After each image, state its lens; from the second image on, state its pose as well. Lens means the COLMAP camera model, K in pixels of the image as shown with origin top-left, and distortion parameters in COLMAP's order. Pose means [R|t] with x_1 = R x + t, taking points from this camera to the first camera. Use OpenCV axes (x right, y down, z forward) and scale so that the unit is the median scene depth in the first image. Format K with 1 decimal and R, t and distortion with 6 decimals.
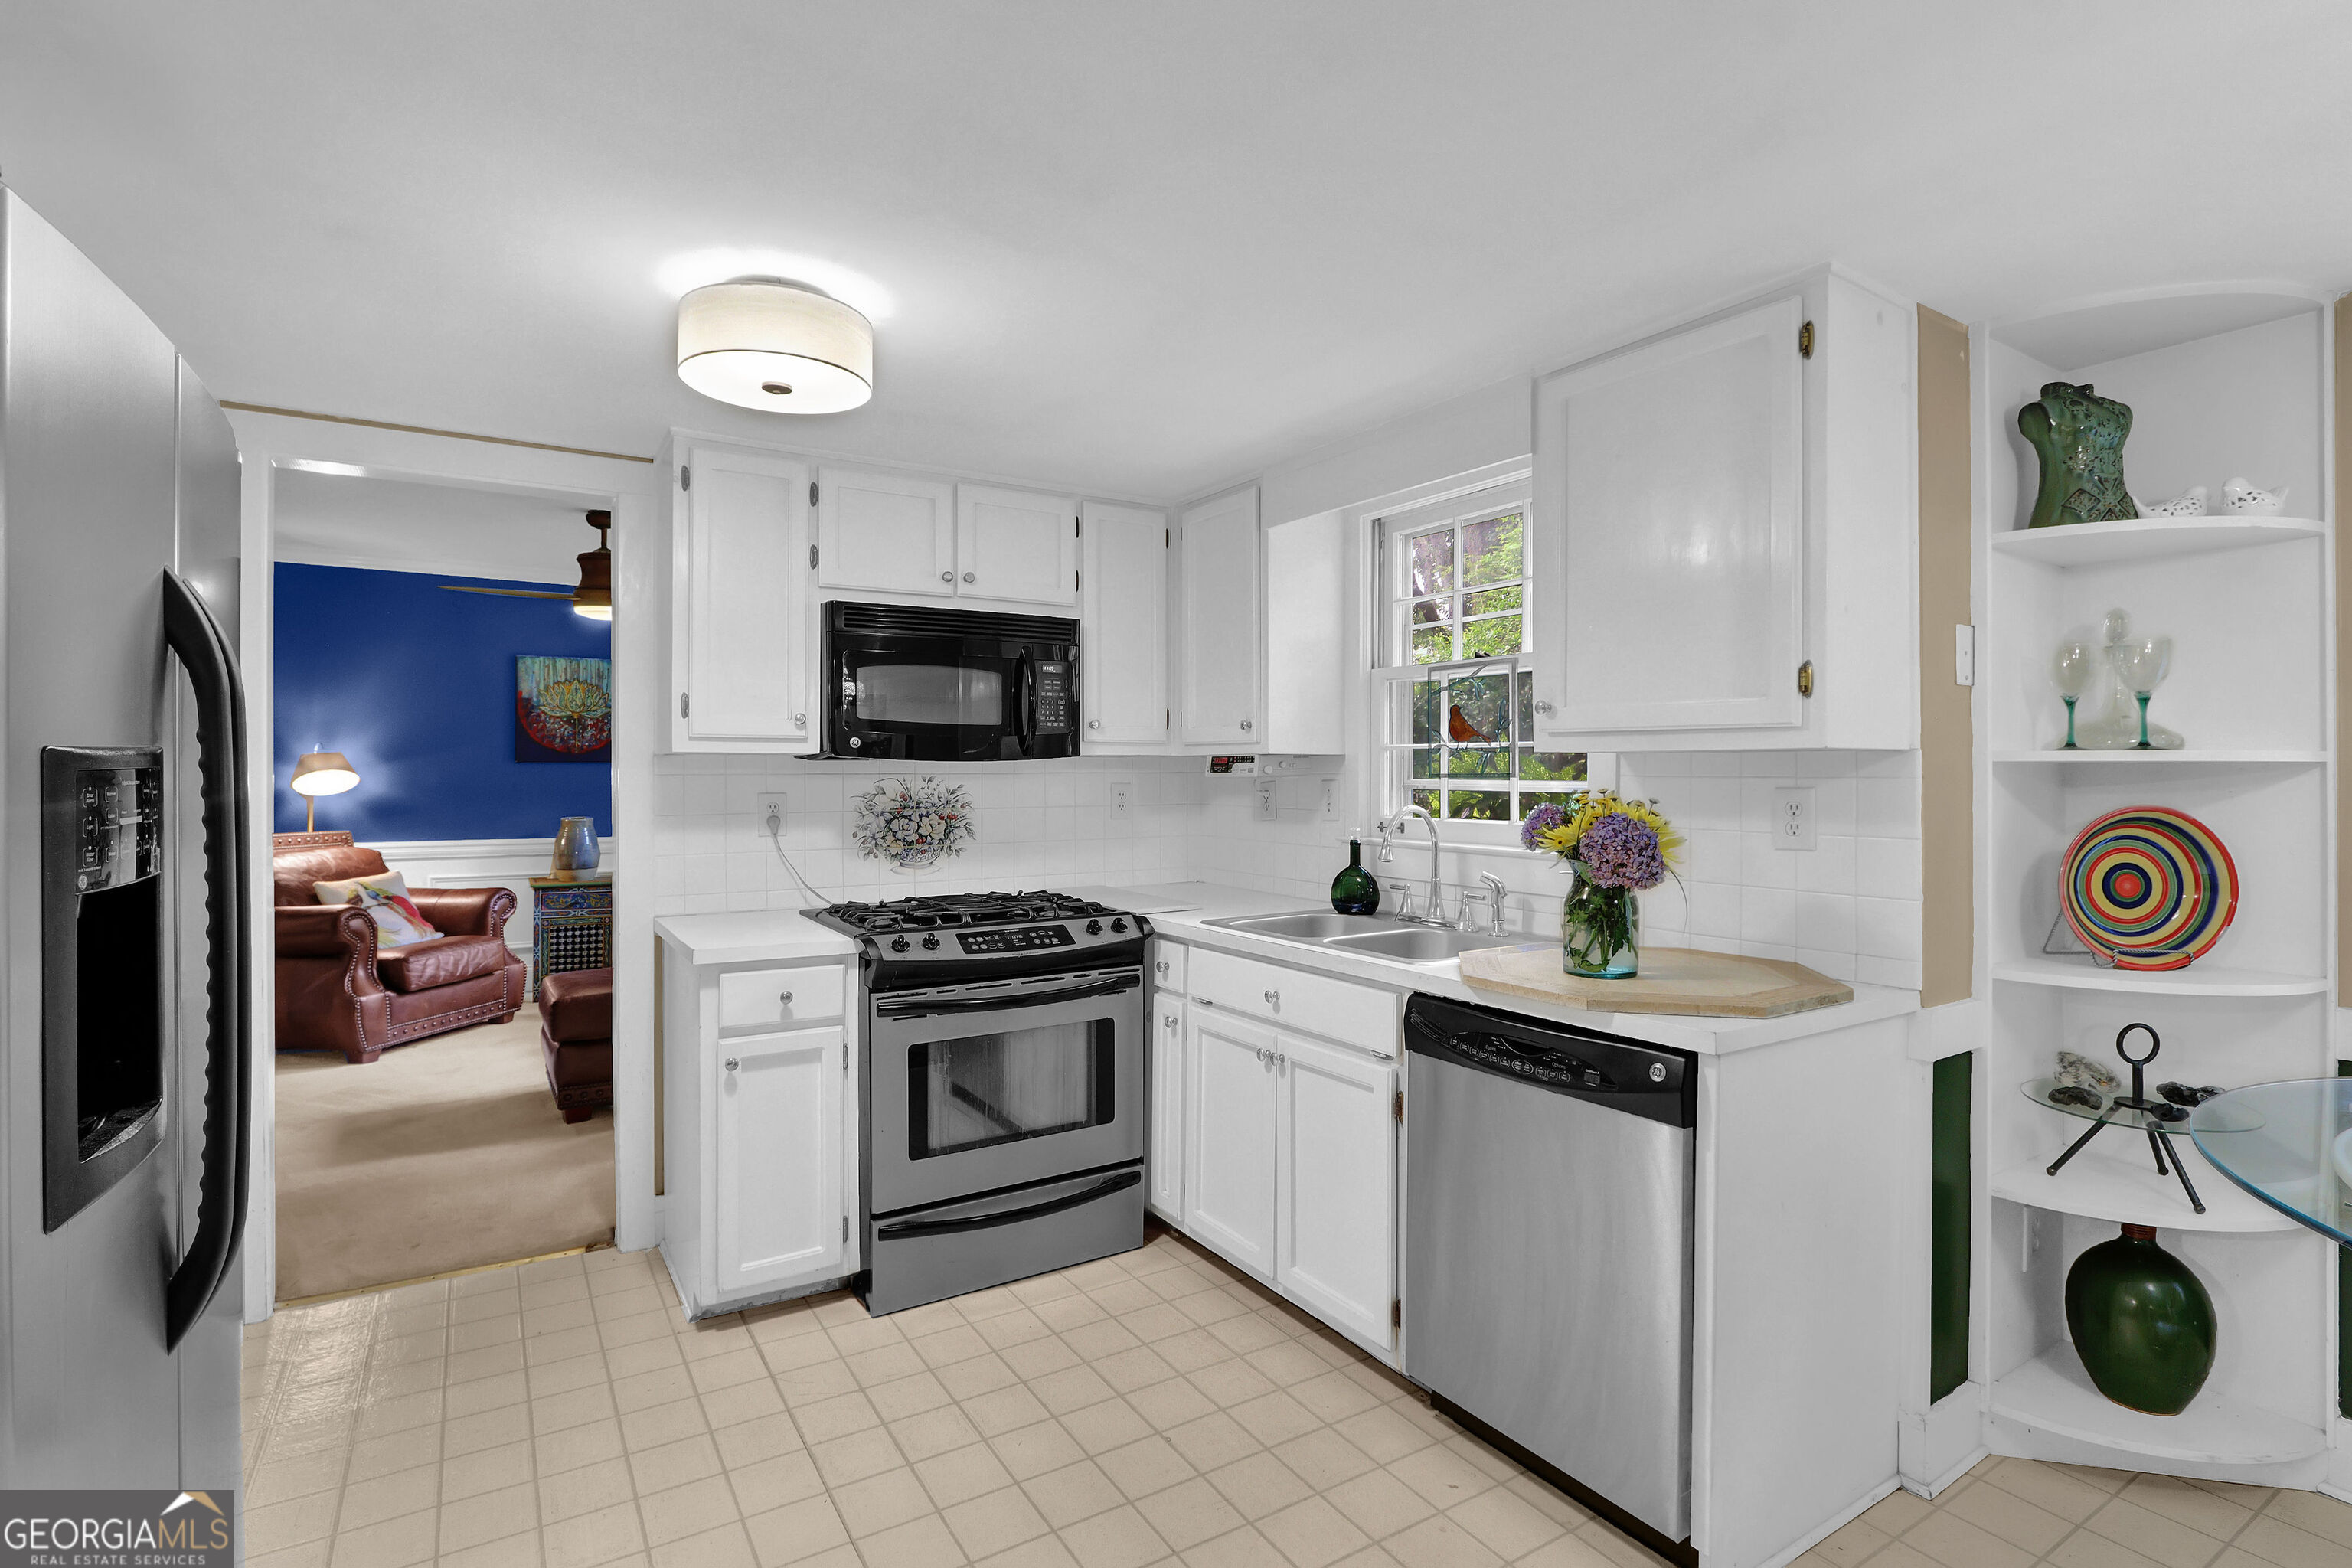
lens RADIAL K [[1126.2, 0, 1163.8], [0, 1126.2, 764.4], [0, 0, 1]] dist [-0.021029, 0.000942]
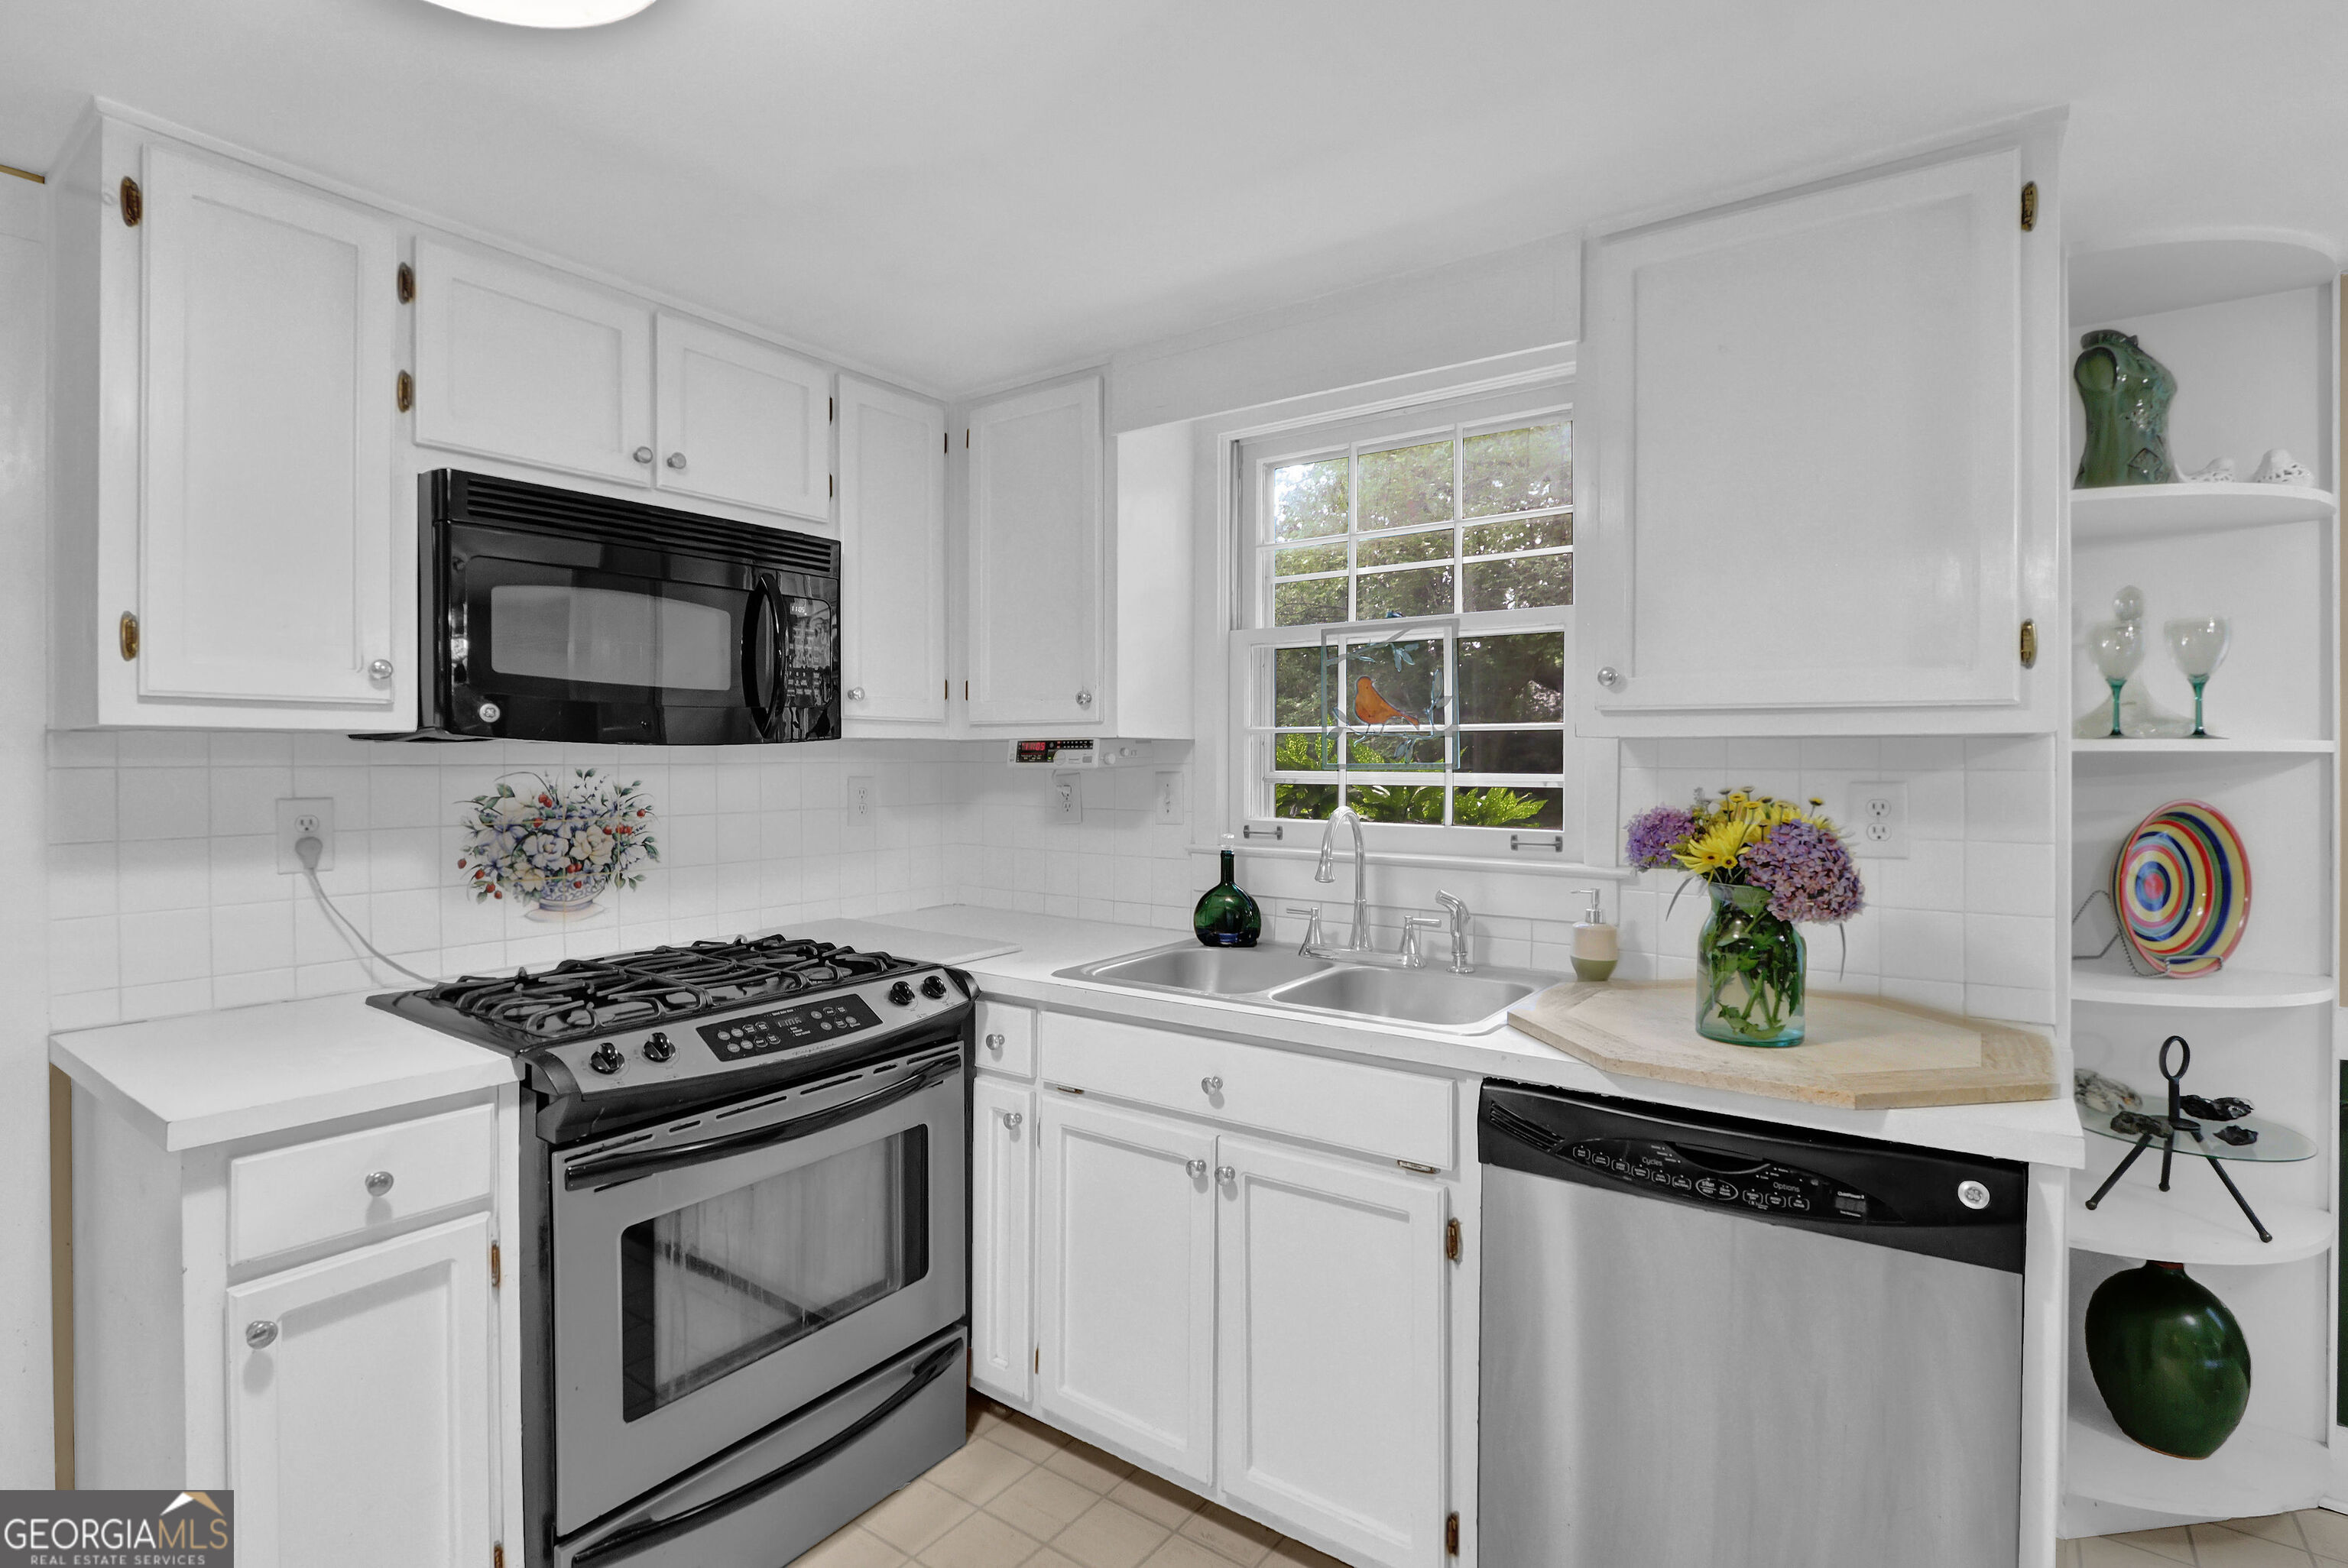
lens RADIAL K [[1109.0, 0, 1164.9], [0, 1109.0, 760.1], [0, 0, 1]] dist [-0.015650, 0.000667]
pose [[0.924254, 0.000412, 0.381779, -0.169209], [-0.003138, 0.999974, 0.006519, 0.000618], [-0.381766, -0.007224, 0.924231, 0.332031]]
